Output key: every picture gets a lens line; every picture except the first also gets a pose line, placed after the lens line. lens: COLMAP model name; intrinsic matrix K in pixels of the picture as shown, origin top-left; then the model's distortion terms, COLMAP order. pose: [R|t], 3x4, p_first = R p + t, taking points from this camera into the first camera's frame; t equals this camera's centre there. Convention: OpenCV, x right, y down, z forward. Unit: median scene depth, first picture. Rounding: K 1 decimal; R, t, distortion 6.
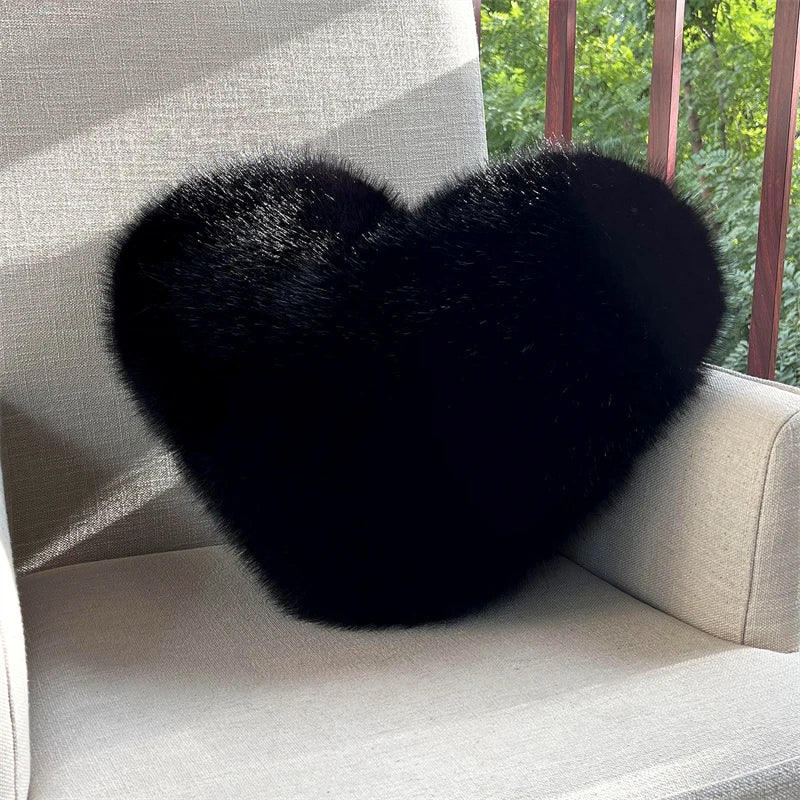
lens RADIAL K [[975.4, 0, 352.0], [0, 975.4, 374.2], [0, 0, 1]] dist [0.037106, -0.050106]
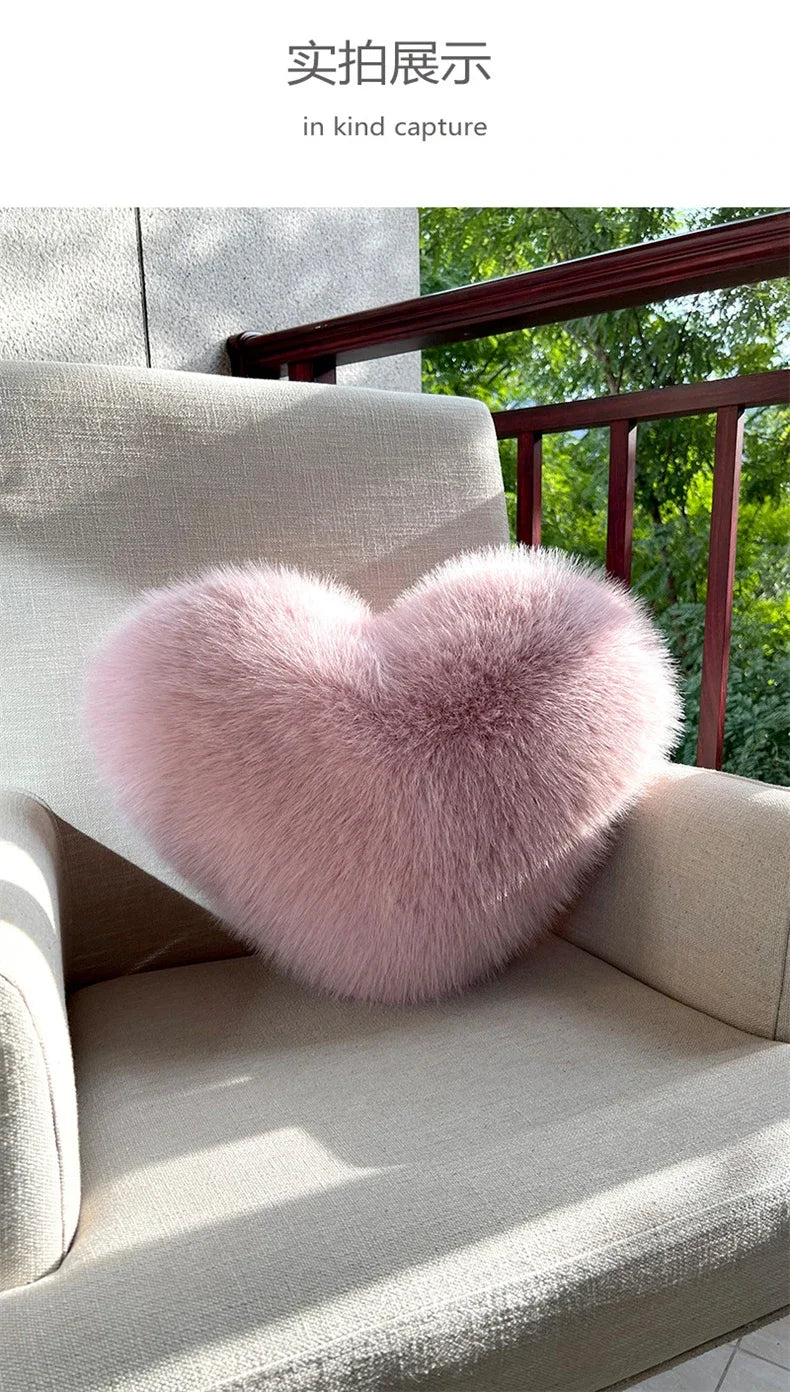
lens RADIAL K [[823.3, 0, 412.6], [0, 823.3, 791.1], [0, 0, 1]] dist [0.001840, -0.001188]
pose [[0.999359, -0.015089, 0.032456, -0.013606], [0.015291, 0.999865, -0.006003, 0.008439], [-0.032361, 0.006495, 0.999455, 0.128290]]
